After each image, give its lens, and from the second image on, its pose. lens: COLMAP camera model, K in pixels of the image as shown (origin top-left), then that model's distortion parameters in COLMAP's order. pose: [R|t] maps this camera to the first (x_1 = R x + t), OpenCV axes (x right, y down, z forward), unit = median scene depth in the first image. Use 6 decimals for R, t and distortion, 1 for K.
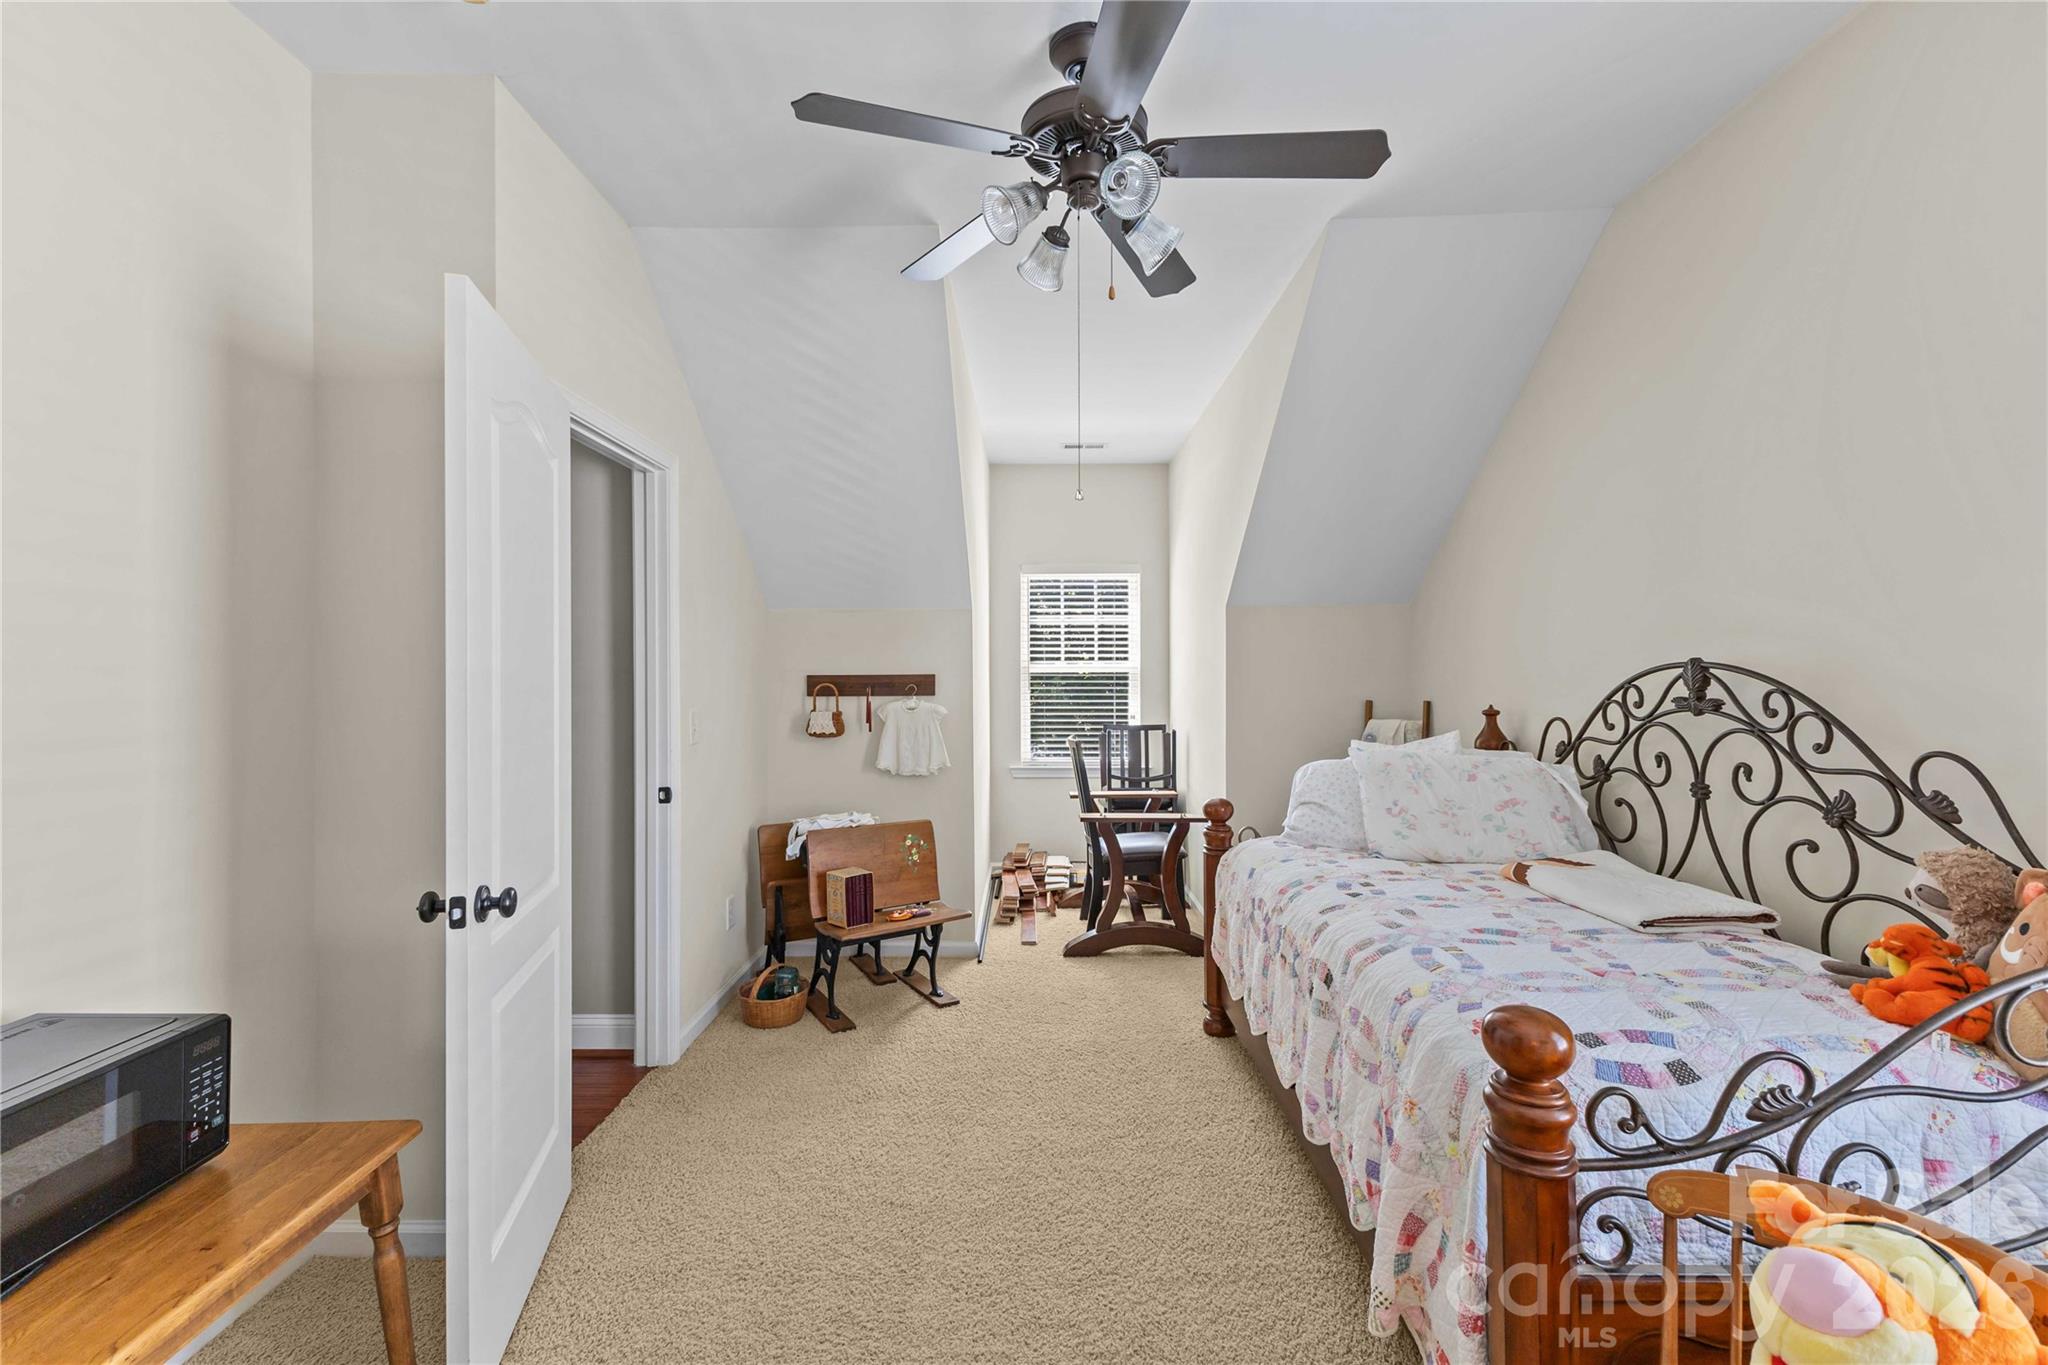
lens RADIAL K [[878.8, 0, 1024.0], [0, 878.8, 682.5], [0, 0, 1]] dist [0.006726, -0.000134]
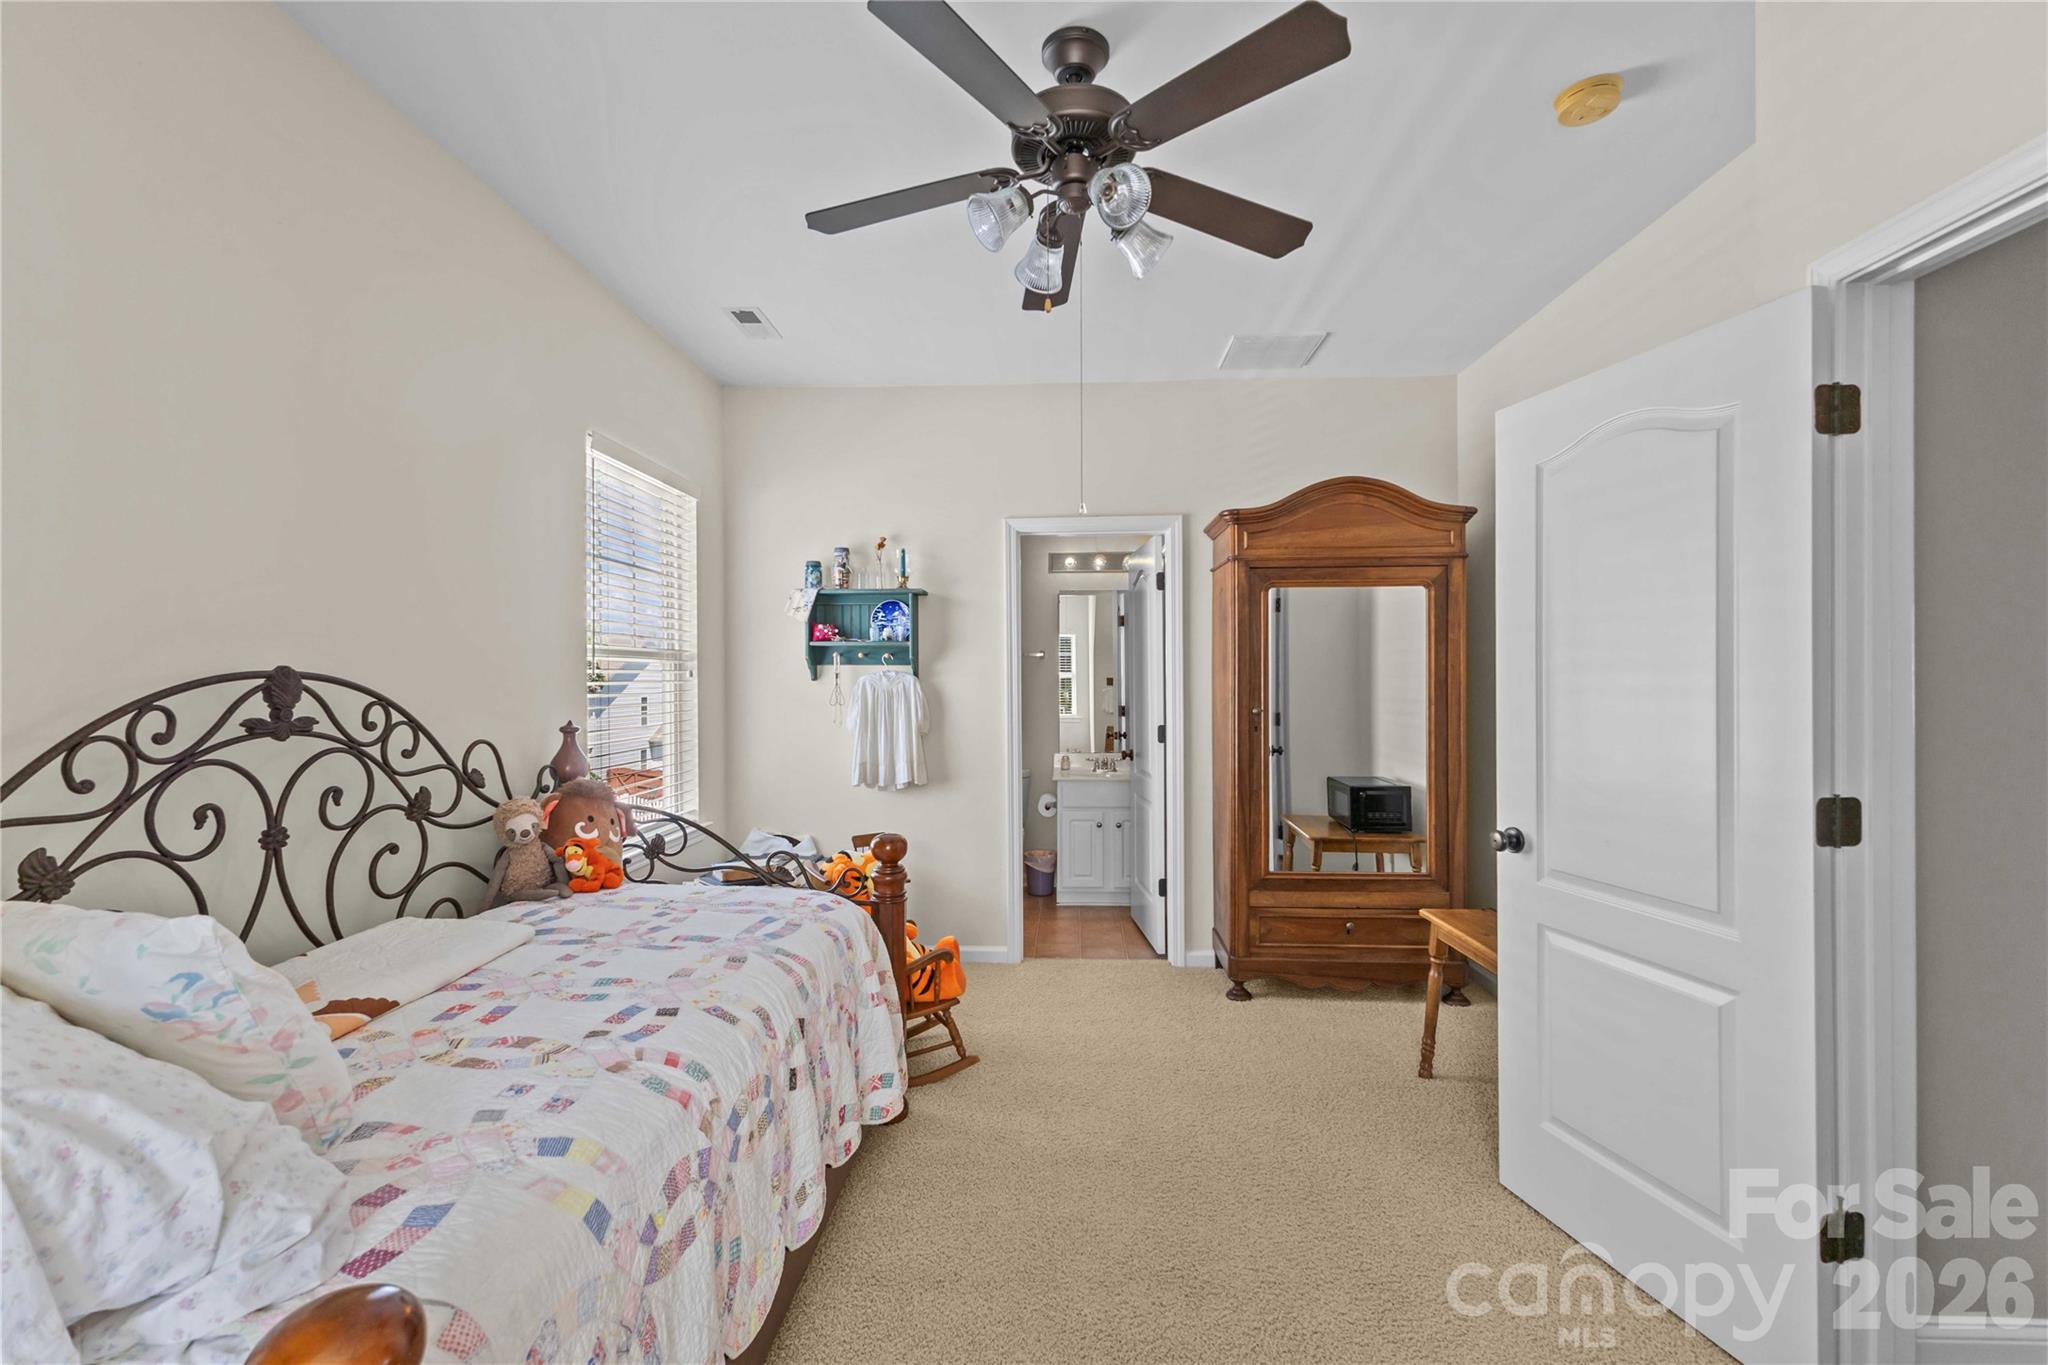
lens RADIAL K [[878.8, 0, 1024.0], [0, 878.8, 682.5], [0, 0, 1]] dist [0.006726, -0.000134]
pose [[-0.999558, 0.006266, 0.029051, 0.091041], [0.006651, 0.999891, 0.013184, -0.019835], [-0.028966, 0.013372, -0.999491, 1.800585]]
